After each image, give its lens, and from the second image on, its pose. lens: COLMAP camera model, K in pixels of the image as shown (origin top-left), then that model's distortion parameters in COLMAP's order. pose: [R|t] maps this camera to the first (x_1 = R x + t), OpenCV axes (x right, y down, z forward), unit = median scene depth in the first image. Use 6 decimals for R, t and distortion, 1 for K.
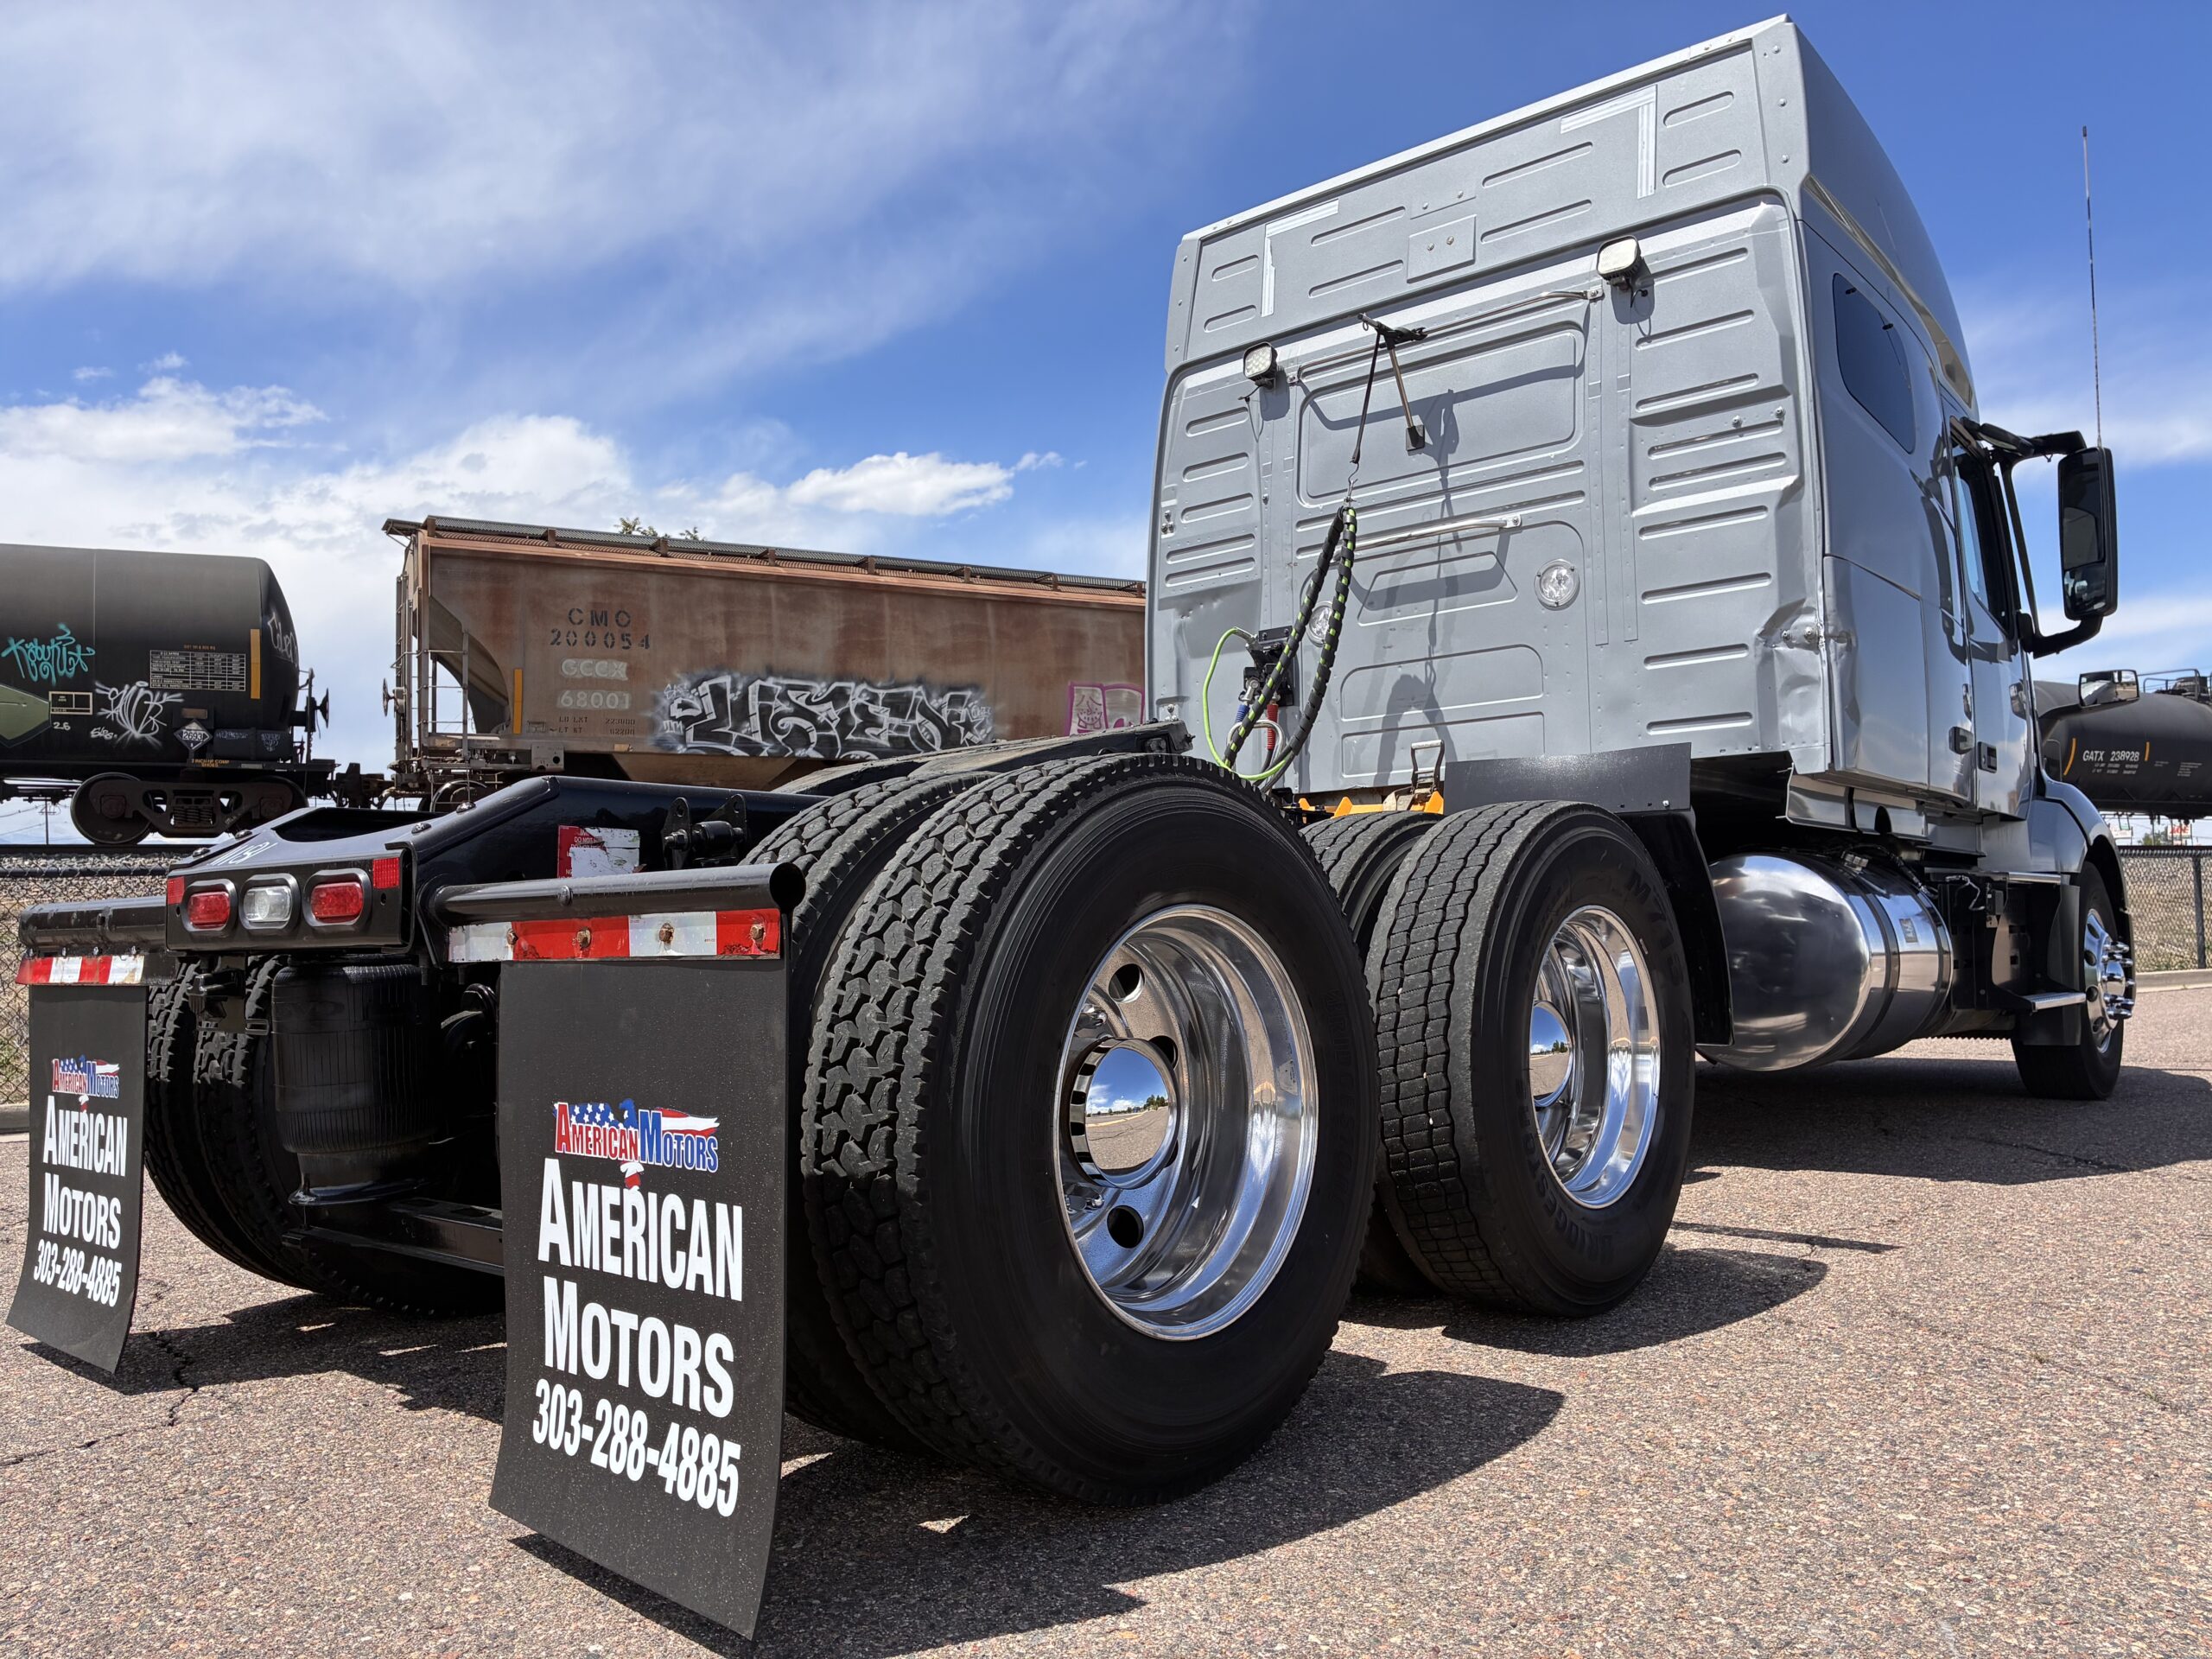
lens RADIAL K [[1686.7, 0, 1107.9], [0, 1686.7, 806.7], [0, 0, 1]] dist [0.063904, -0.099212]
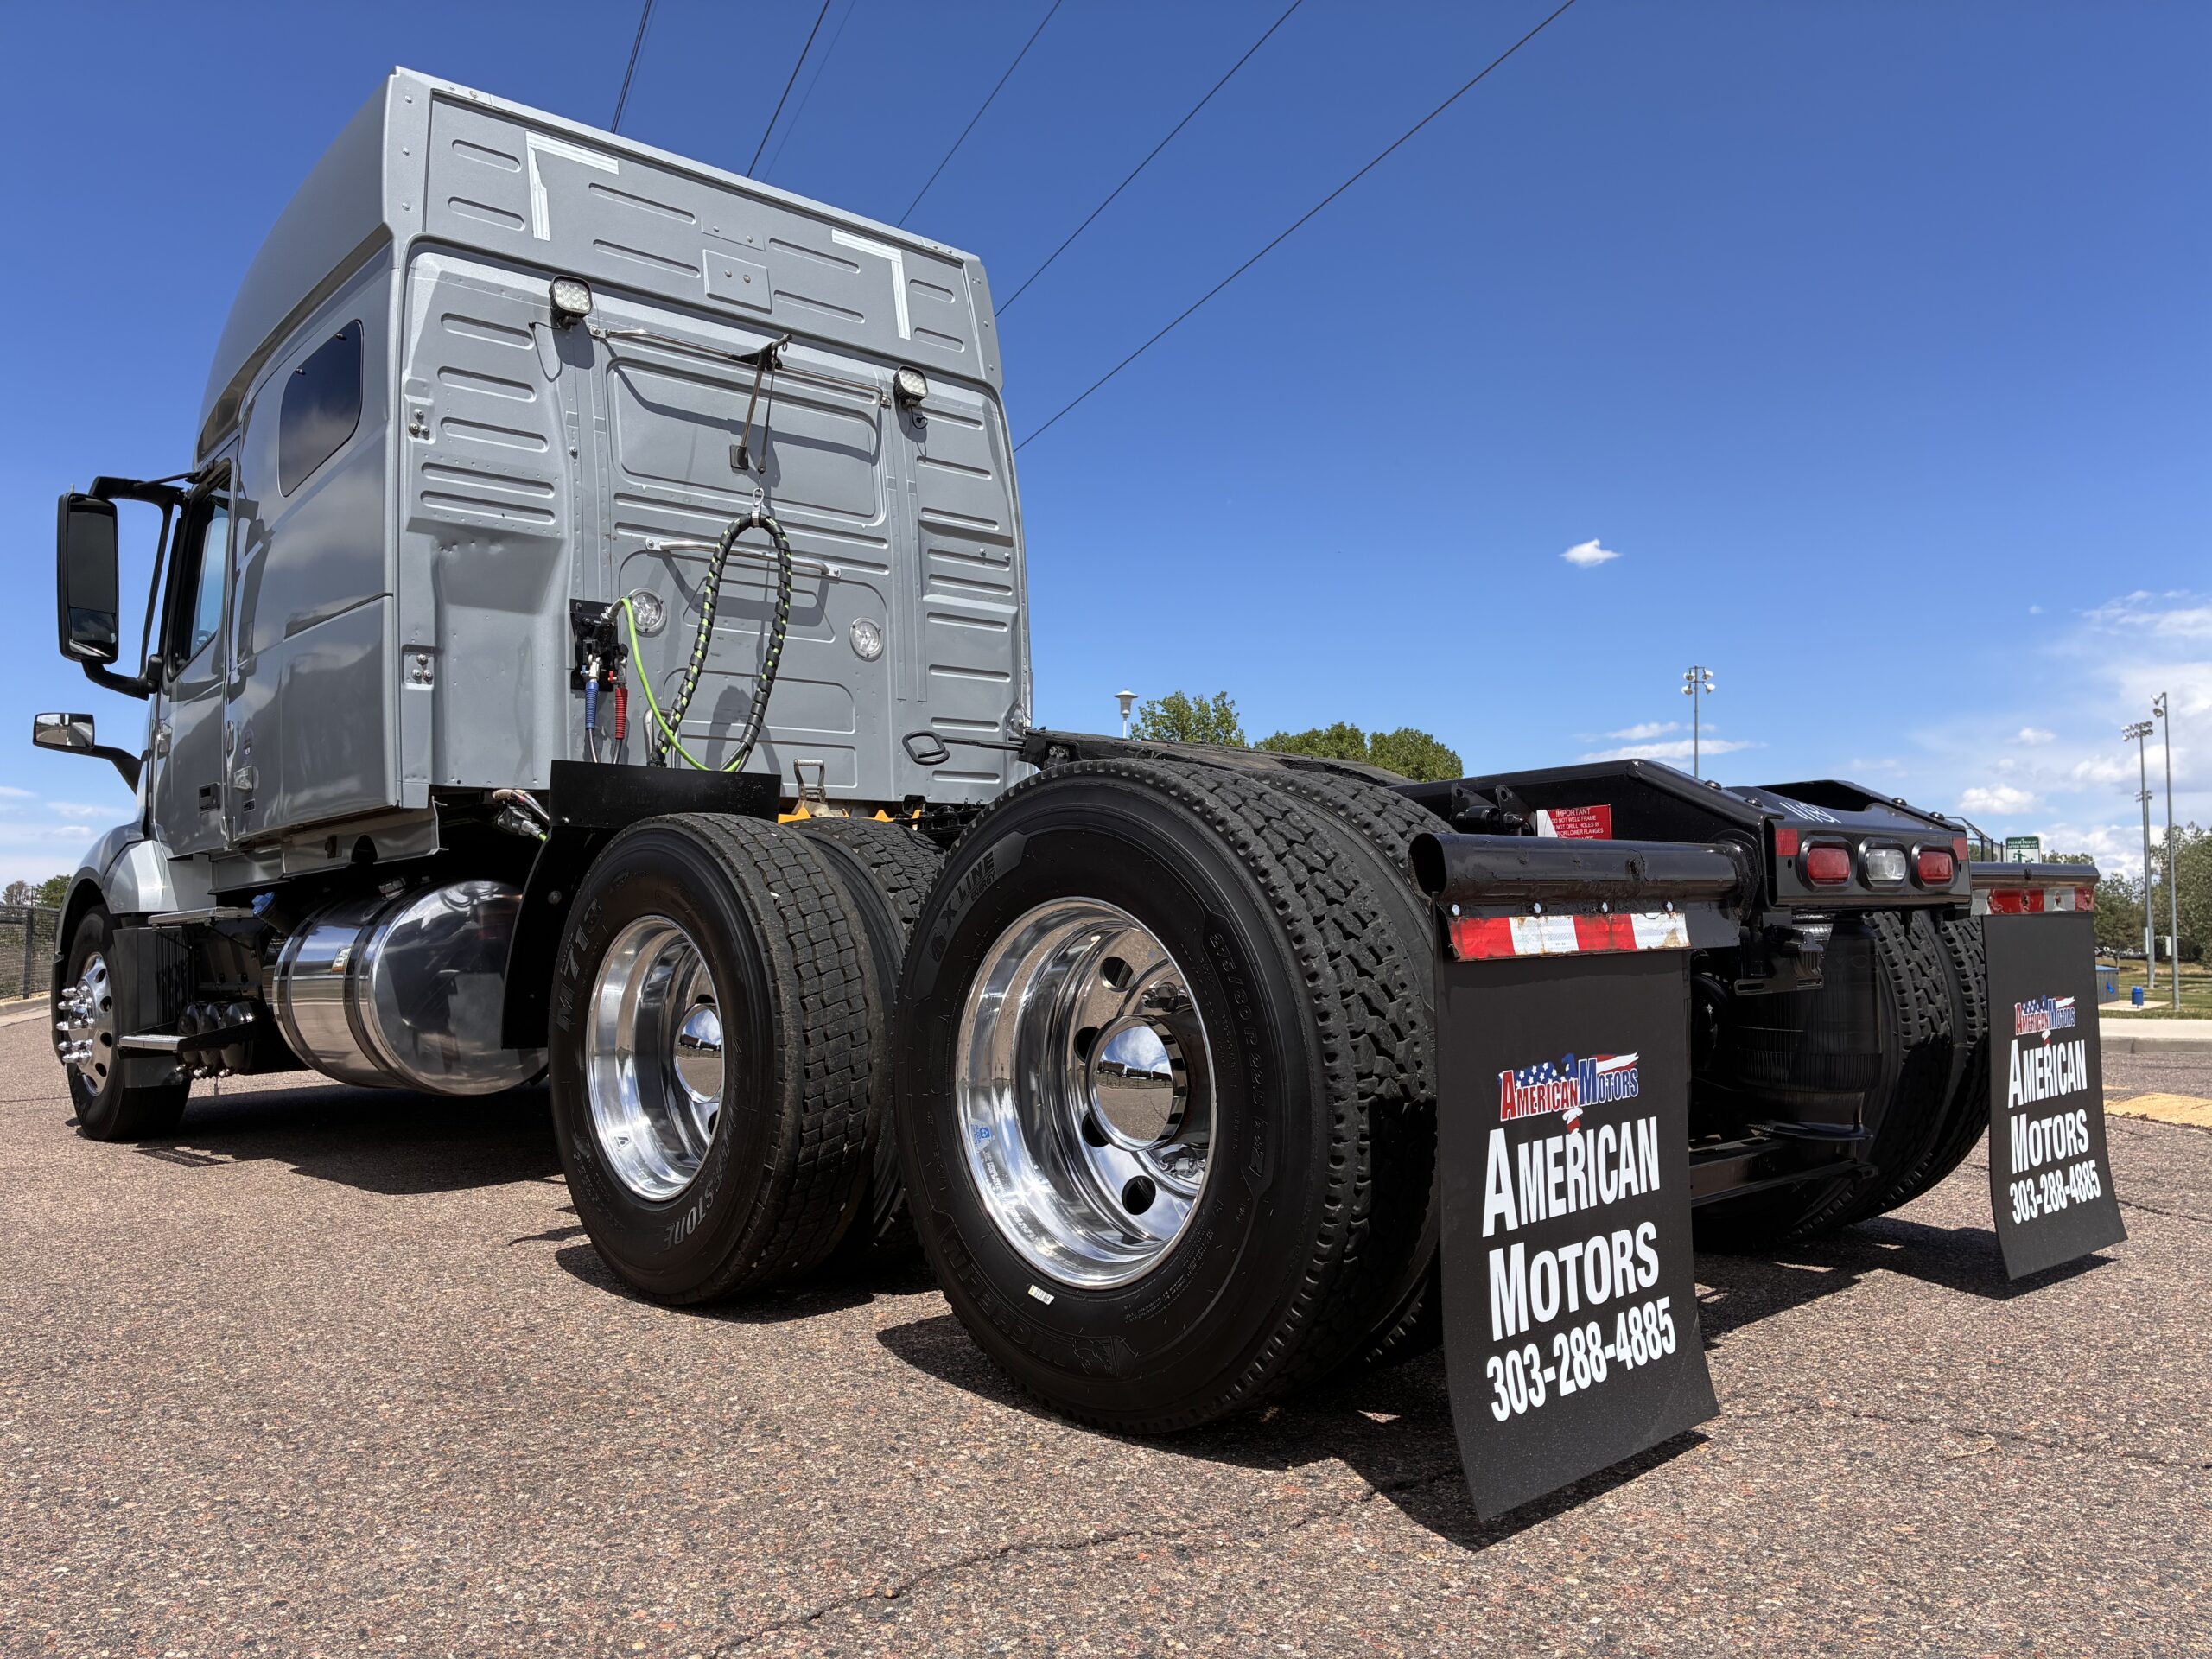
lens RADIAL K [[1593.0, 0, 1117.3], [0, 1593.0, 836.5], [0, 0, 1]] dist [0.064920, -0.094632]
pose [[0.049070, 0.072762, 0.996141, -1.360335], [-0.058049, 0.995865, -0.069882, 0.121996], [-0.997107, -0.054396, 0.053091, 1.252713]]
